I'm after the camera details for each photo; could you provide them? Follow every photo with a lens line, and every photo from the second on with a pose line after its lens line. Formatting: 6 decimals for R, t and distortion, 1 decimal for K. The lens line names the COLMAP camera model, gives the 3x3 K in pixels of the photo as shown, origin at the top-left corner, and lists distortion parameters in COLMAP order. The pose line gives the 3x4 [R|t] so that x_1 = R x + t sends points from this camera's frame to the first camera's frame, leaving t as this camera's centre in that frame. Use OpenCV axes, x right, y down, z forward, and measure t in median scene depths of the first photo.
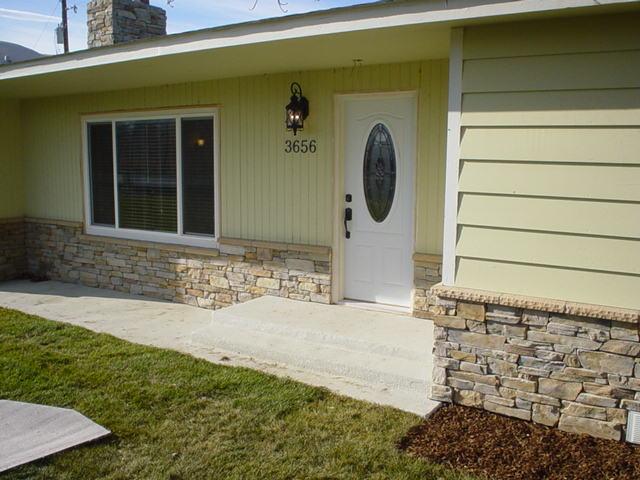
lens RADIAL K [[620.2, 0, 320.0], [0, 620.2, 240.0], [0, 0, 1]] dist [-0.101983, 0.012289]
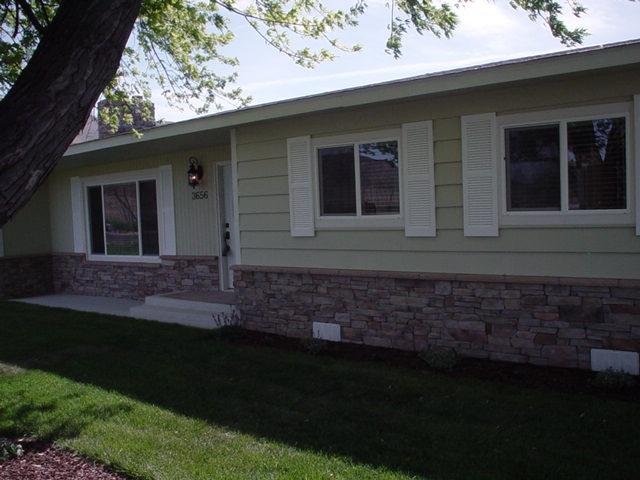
lens RADIAL K [[620.2, 0, 320.0], [0, 620.2, 240.0], [0, 0, 1]] dist [-0.101983, 0.012289]
pose [[0.993843, -0.044210, -0.101596, 0.394777], [0.035485, 0.995651, -0.086139, 0.103866], [0.104963, 0.082004, 0.991089, -0.505603]]
